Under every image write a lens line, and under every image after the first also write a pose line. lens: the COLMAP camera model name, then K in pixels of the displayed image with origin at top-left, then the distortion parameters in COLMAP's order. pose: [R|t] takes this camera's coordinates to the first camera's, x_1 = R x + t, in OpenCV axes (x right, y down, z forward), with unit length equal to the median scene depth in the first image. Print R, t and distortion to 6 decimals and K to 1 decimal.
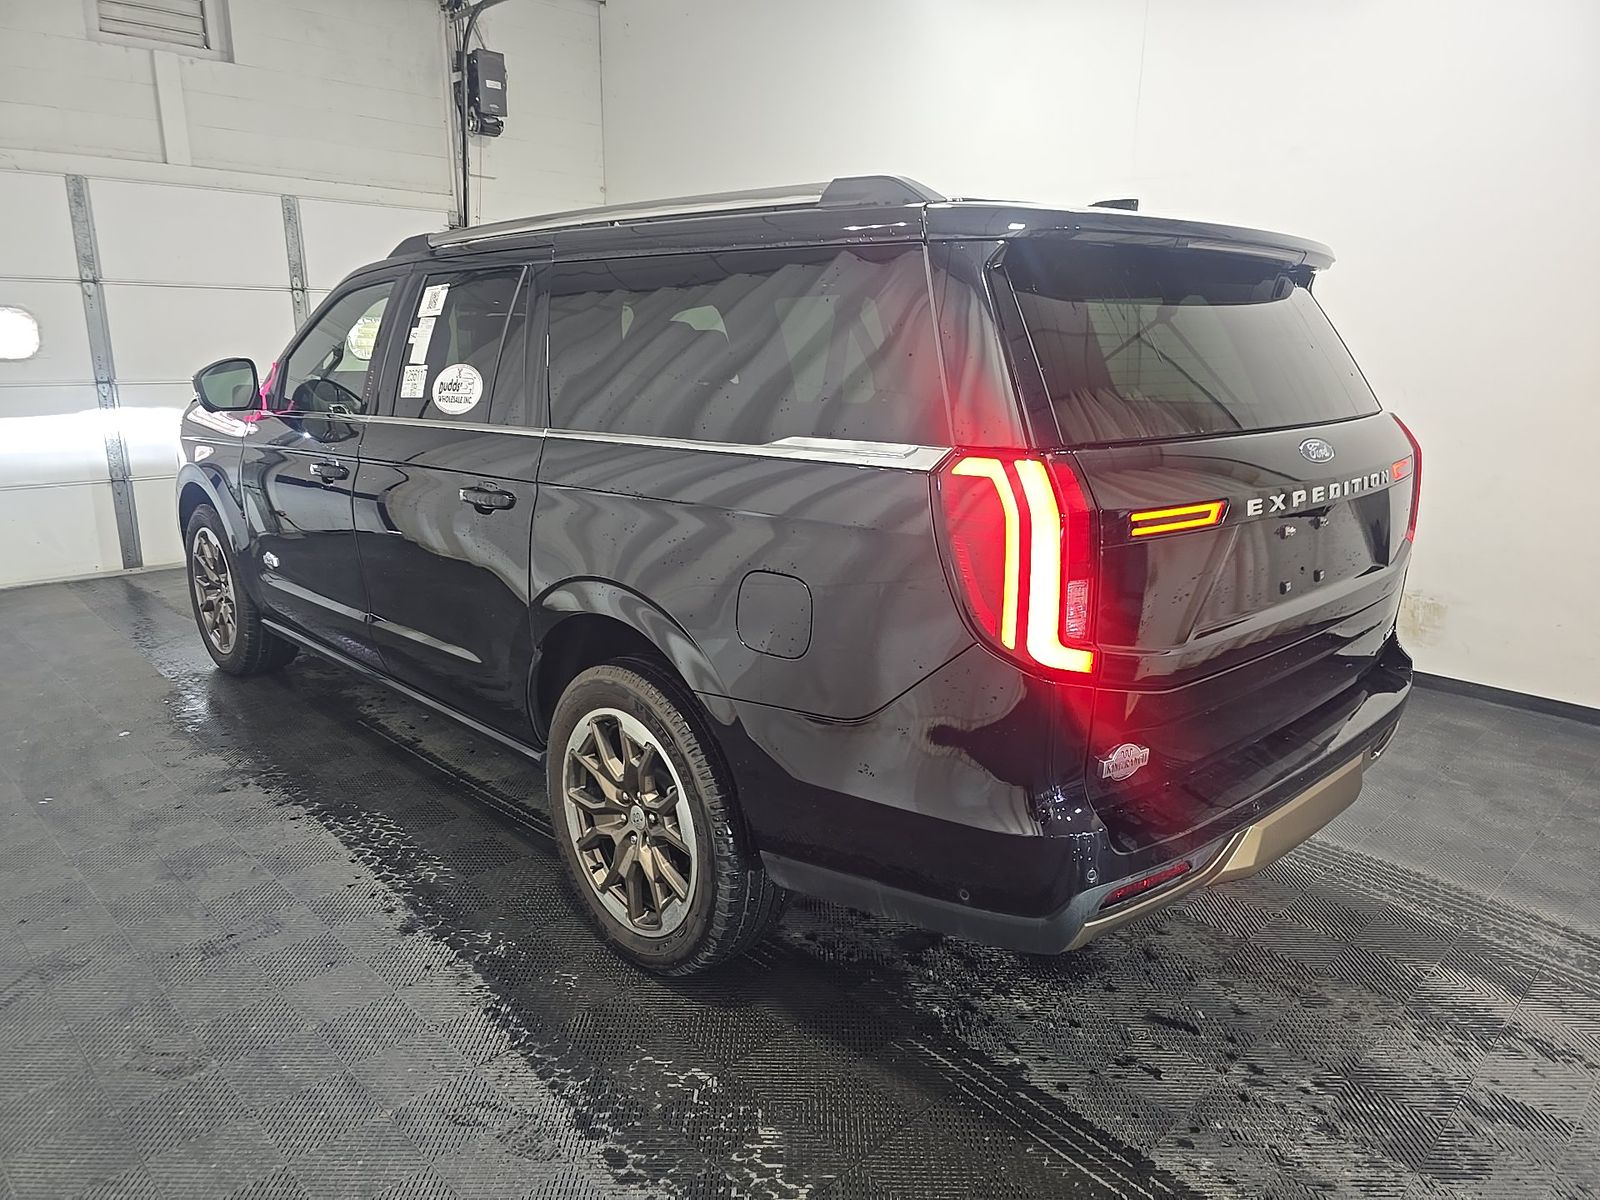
lens RADIAL K [[1042.5, 0, 807.1], [0, 1042.5, 601.1], [0, 0, 1]] dist [0.059353, -0.046967]
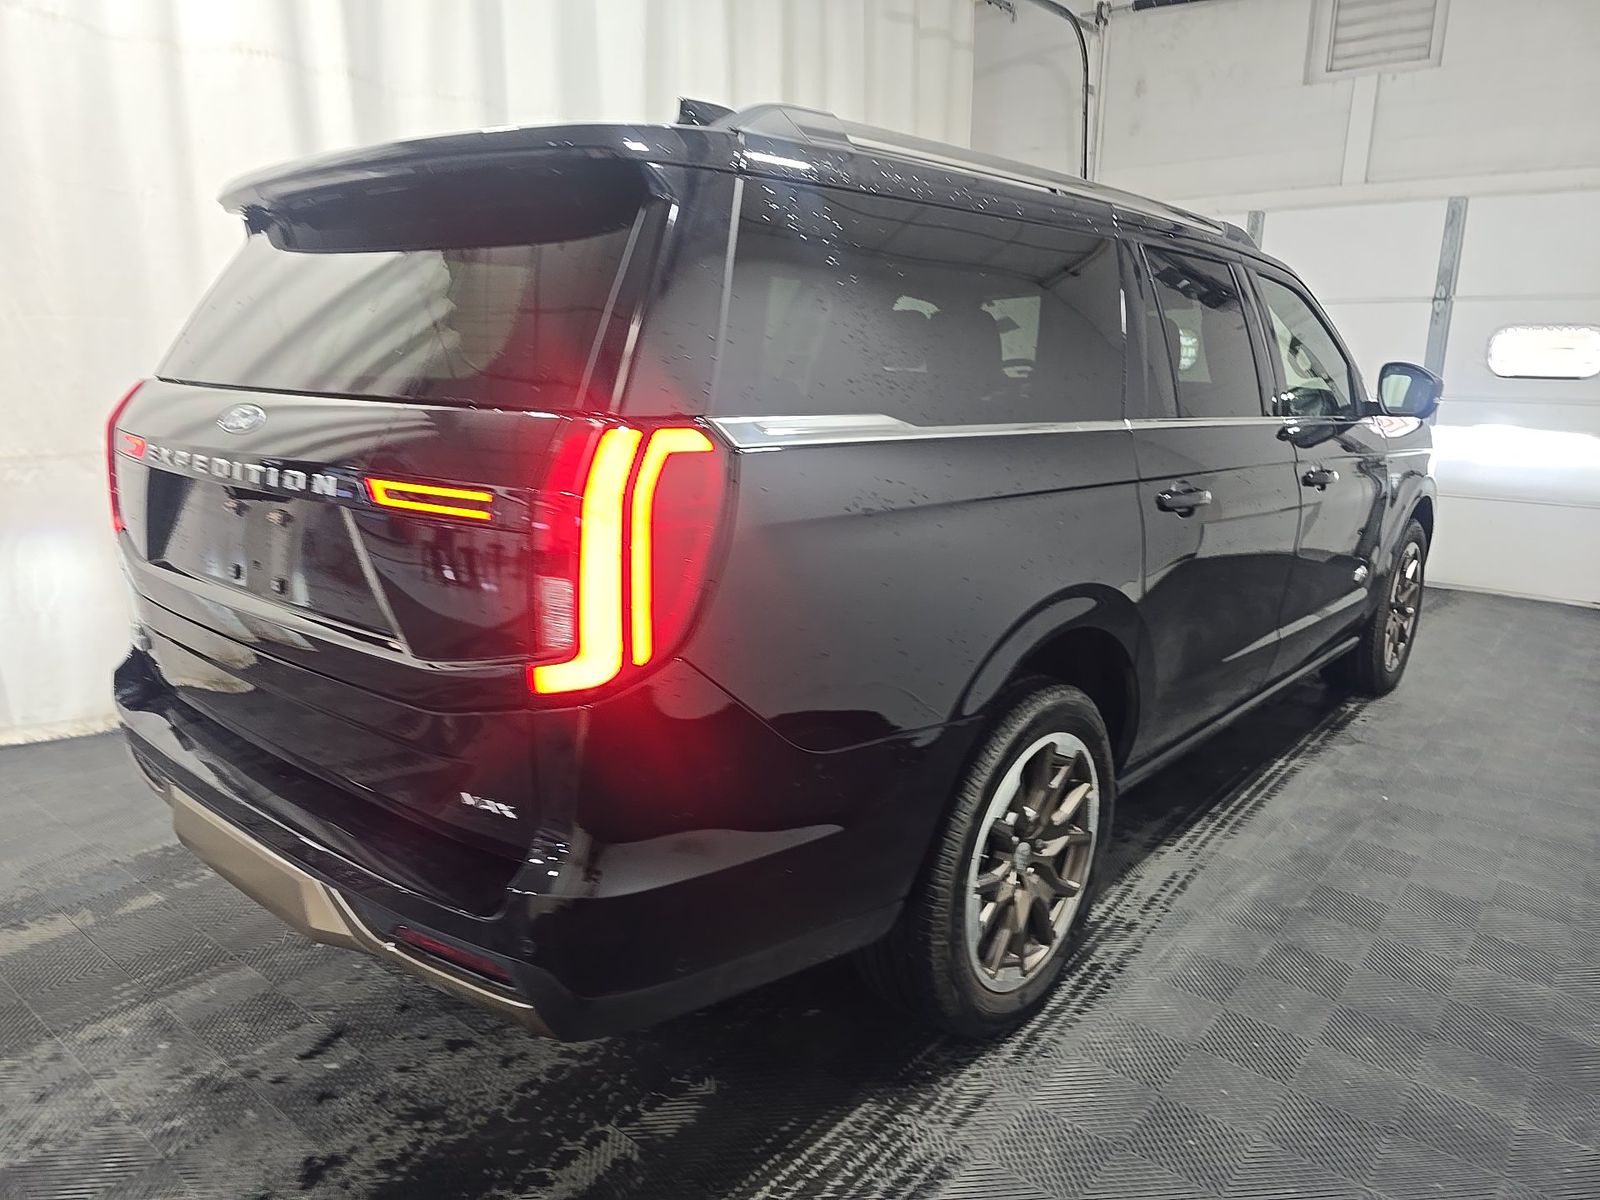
lens RADIAL K [[1068.7, 0, 844.7], [0, 1068.7, 573.9], [0, 0, 1]] dist [-0.005169, -0.002508]
pose [[0.143367, 0.206110, -0.967969, 0.440317], [-0.255996, 0.952509, 0.164903, -0.091114], [0.955987, 0.224154, 0.189322, 0.421074]]
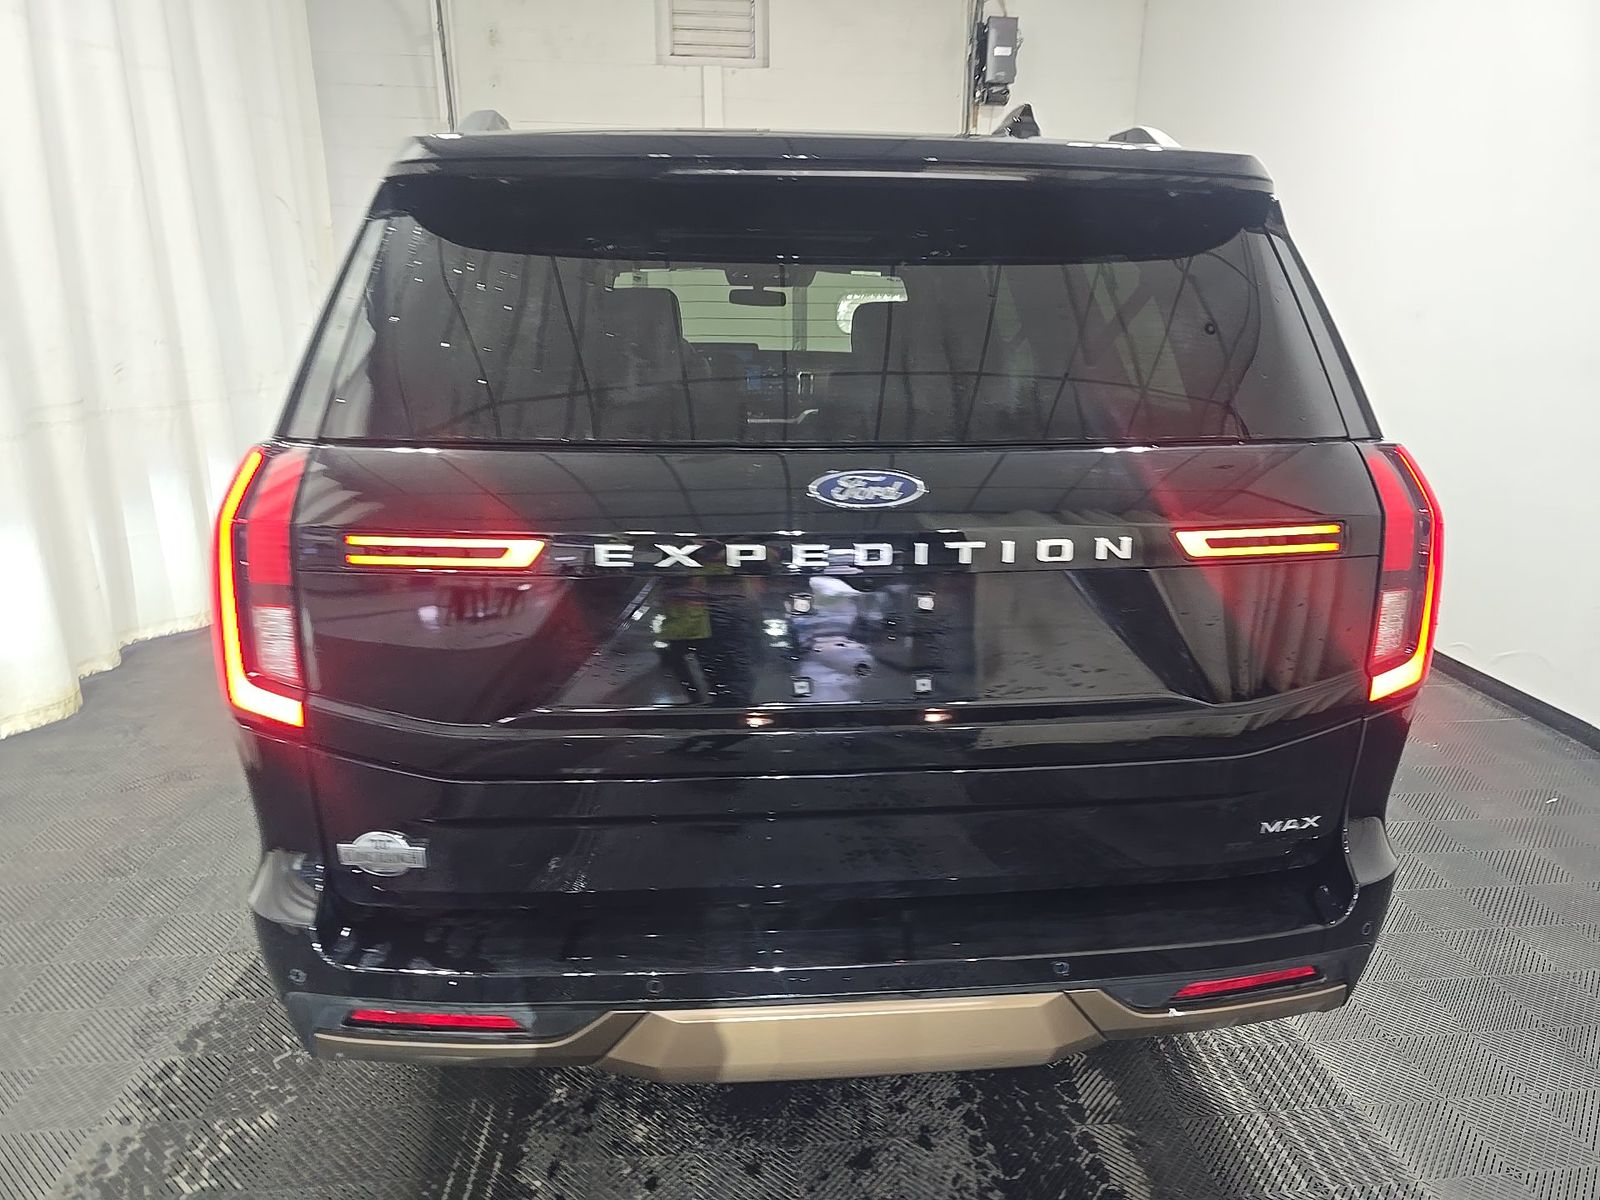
lens RADIAL K [[1042.5, 0, 807.1], [0, 1042.5, 601.1], [0, 0, 1]] dist [0.059353, -0.046967]
pose [[0.787369, 0.165806, -0.593767, 0.266441], [-0.153201, 0.985564, 0.072061, -0.036622], [0.597143, 0.034227, 0.801404, 0.151557]]
